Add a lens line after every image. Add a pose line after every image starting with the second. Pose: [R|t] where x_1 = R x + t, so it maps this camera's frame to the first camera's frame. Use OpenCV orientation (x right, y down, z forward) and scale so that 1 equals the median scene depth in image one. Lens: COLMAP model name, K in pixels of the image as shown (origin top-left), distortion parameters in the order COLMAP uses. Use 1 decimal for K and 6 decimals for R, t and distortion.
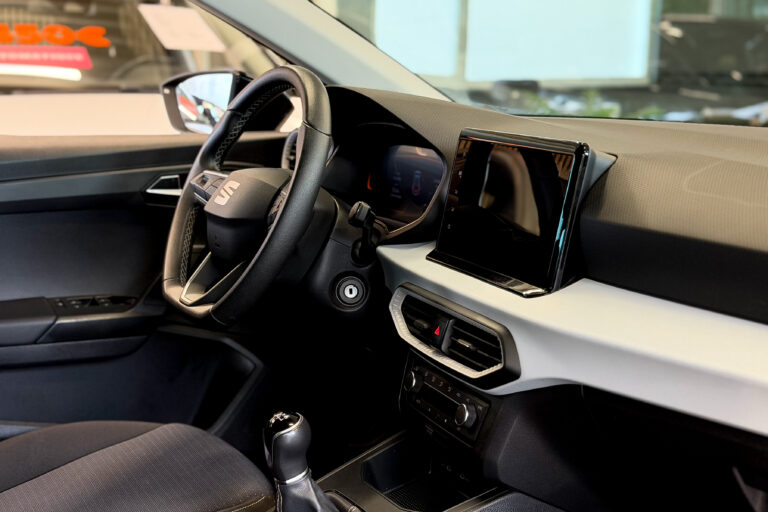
lens RADIAL K [[1070.5, 0, 383.7], [0, 1070.5, 255.2], [0, 0, 1]] dist [0.062941, 0.000000]
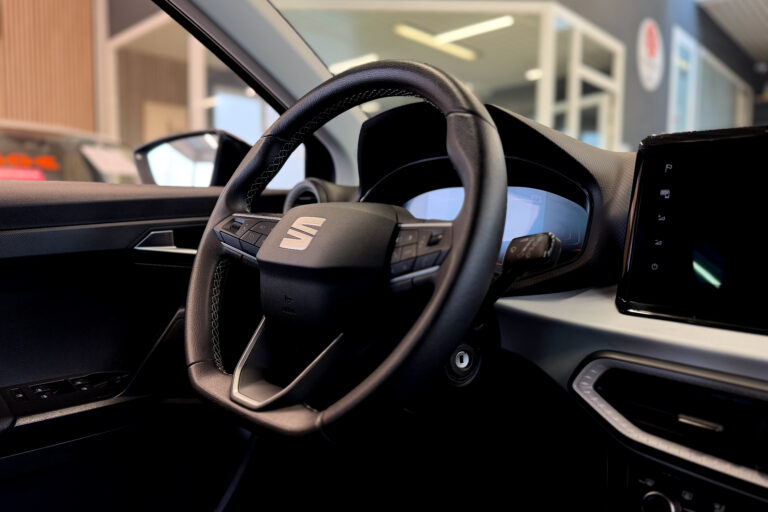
lens RADIAL K [[517.0, 0, 387.5], [0, 517.0, 256.8], [0, 0, 1]] dist [0.006543, -0.030446]
pose [[0.945069, -0.030440, 0.325451, -0.184796], [0.054750, 0.996330, -0.065801, -0.016960], [-0.322254, 0.080005, 0.943267, 0.615723]]
